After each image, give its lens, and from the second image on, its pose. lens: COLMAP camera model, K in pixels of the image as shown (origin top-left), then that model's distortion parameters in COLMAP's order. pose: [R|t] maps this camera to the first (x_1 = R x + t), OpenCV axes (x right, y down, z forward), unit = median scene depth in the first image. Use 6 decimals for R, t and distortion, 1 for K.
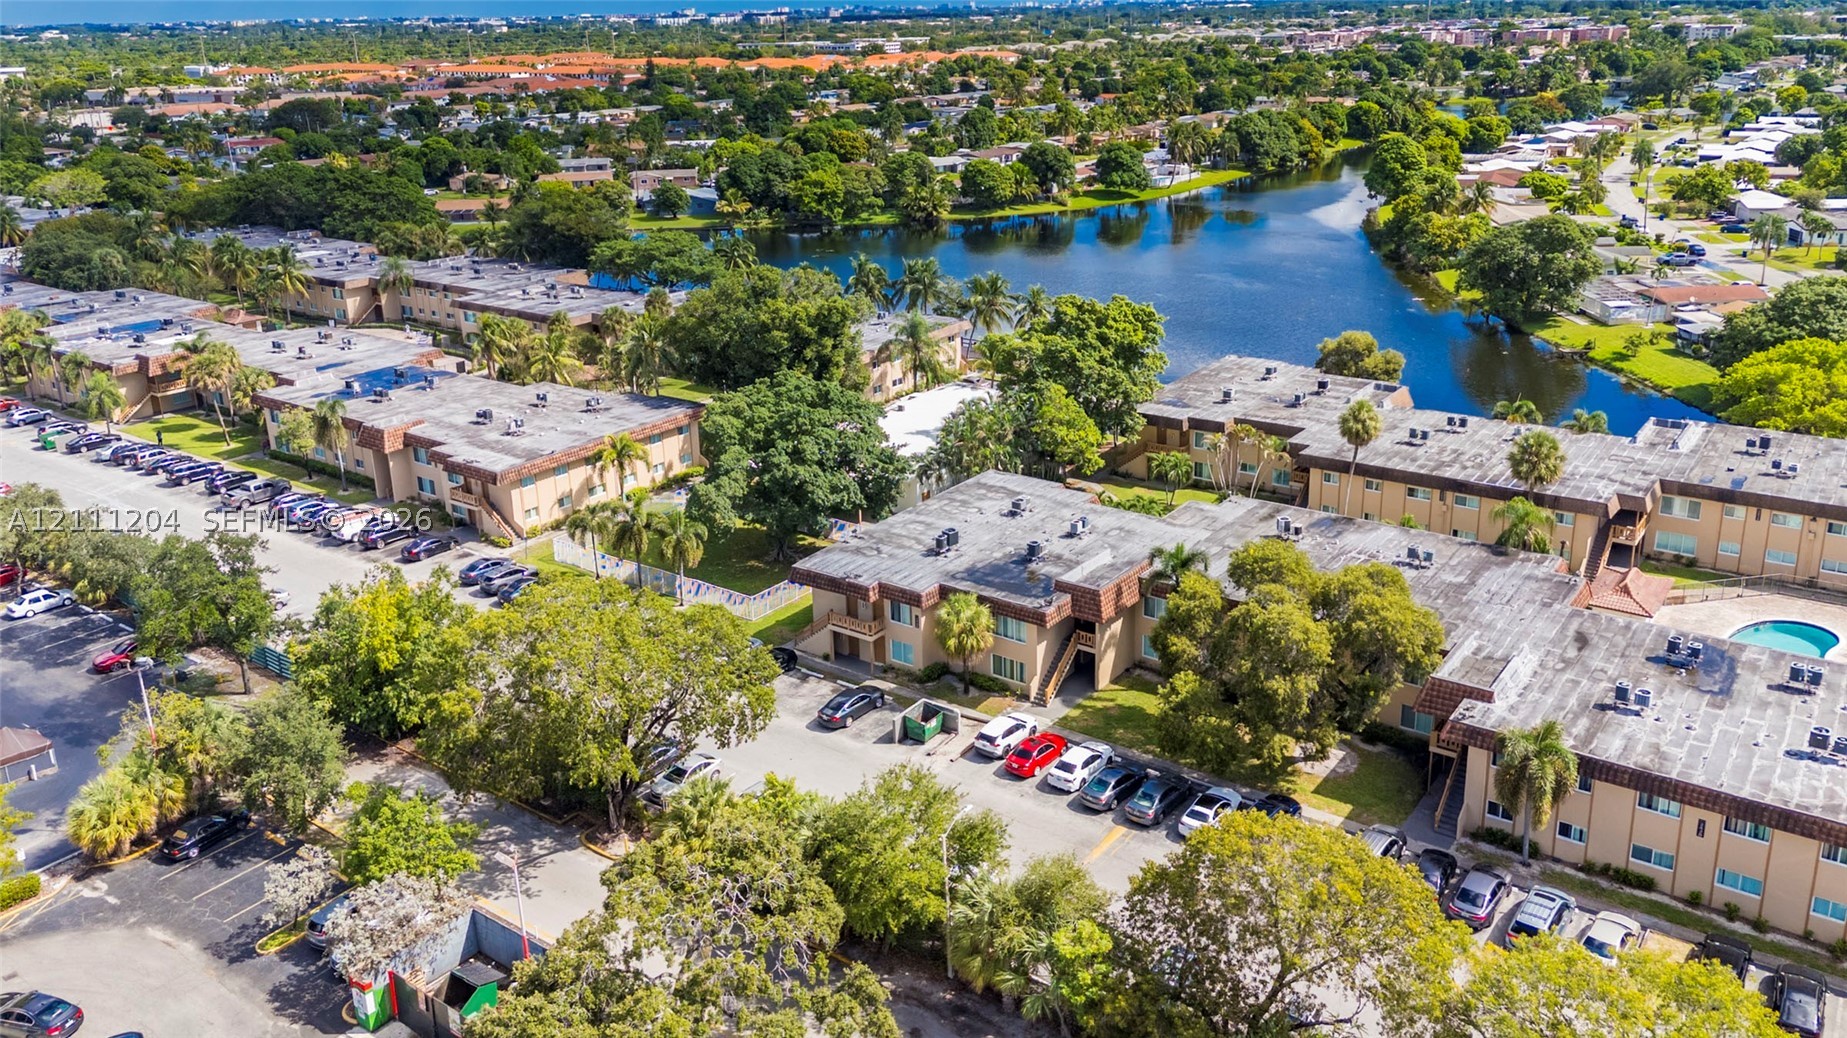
lens RADIAL K [[1317.1, 0, 921.9], [0, 1317.1, 524.1], [0, 0, 1]] dist [0.034552, -0.001288]
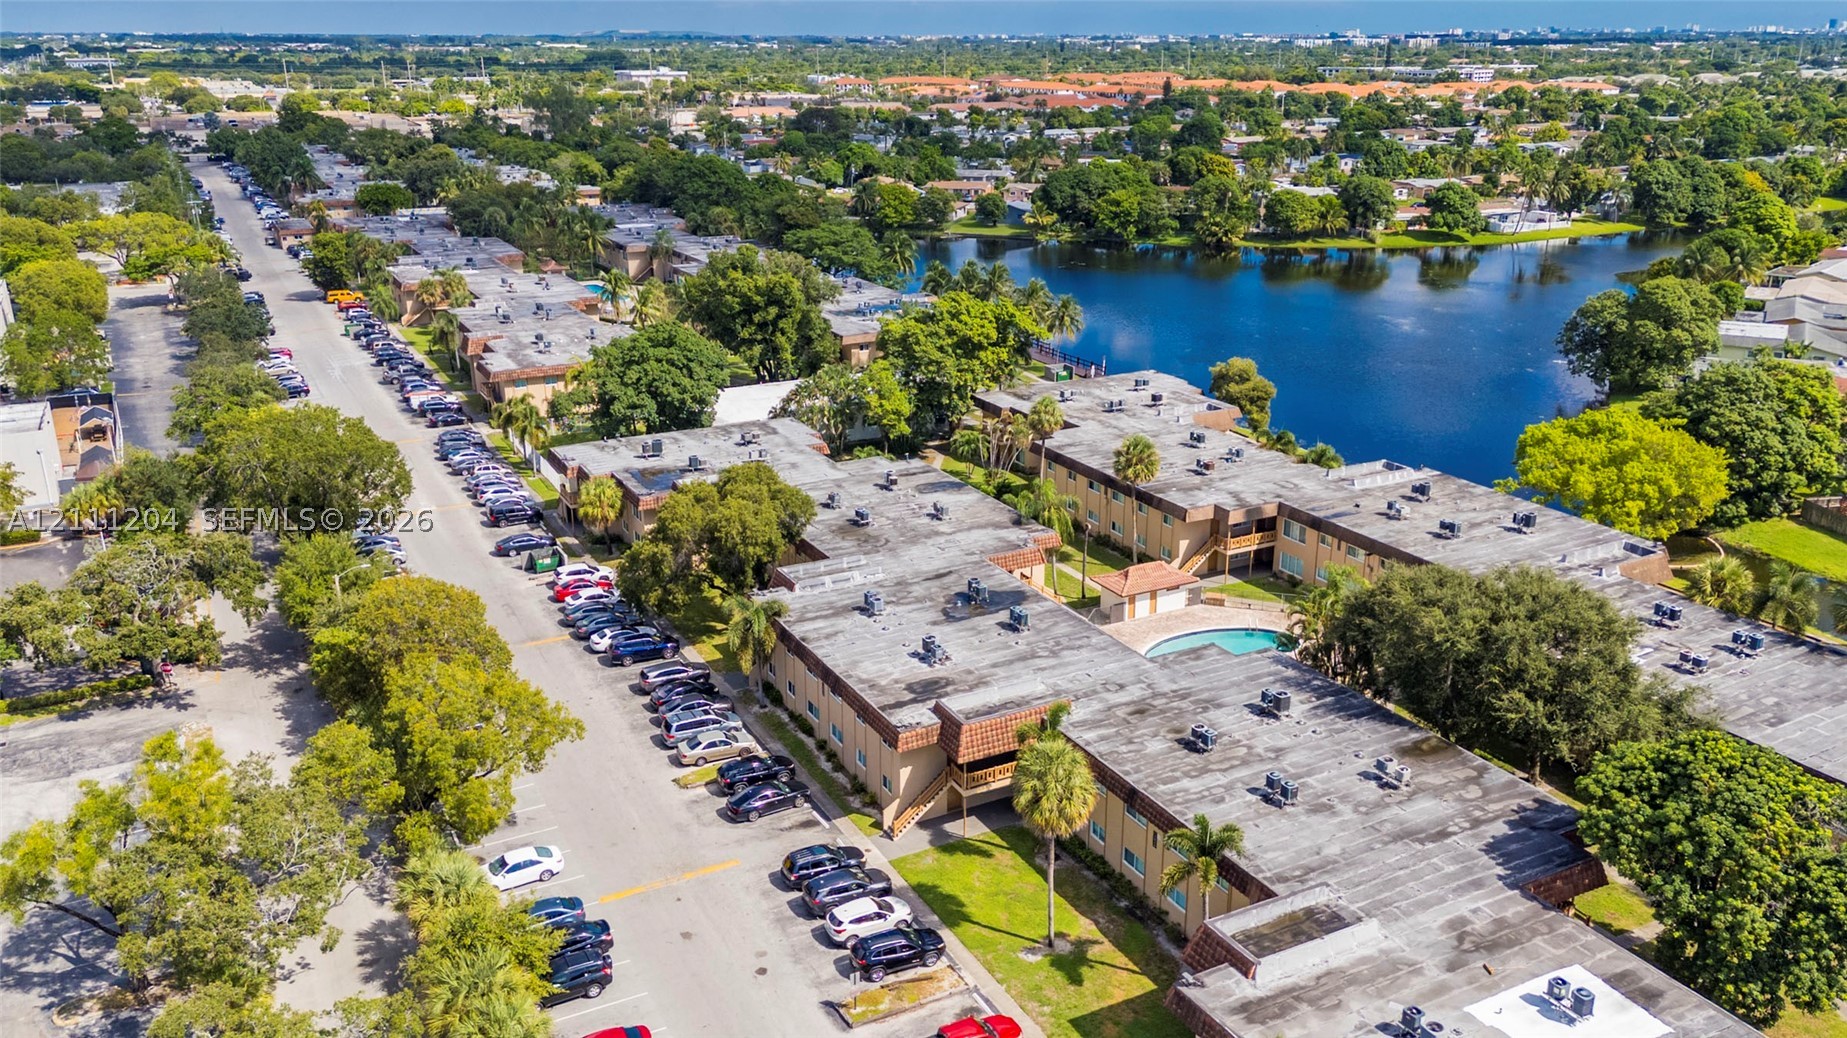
lens RADIAL K [[1394.7, 0, 925.1], [0, 1394.7, 515.9], [0, 0, 1]] dist [0.035914, -0.005856]
pose [[0.893830, 0.164647, -0.417084, 0.284412], [-0.179408, 0.983767, 0.003870, 0.008411], [0.410951, 0.071369, 0.908860, -0.046513]]
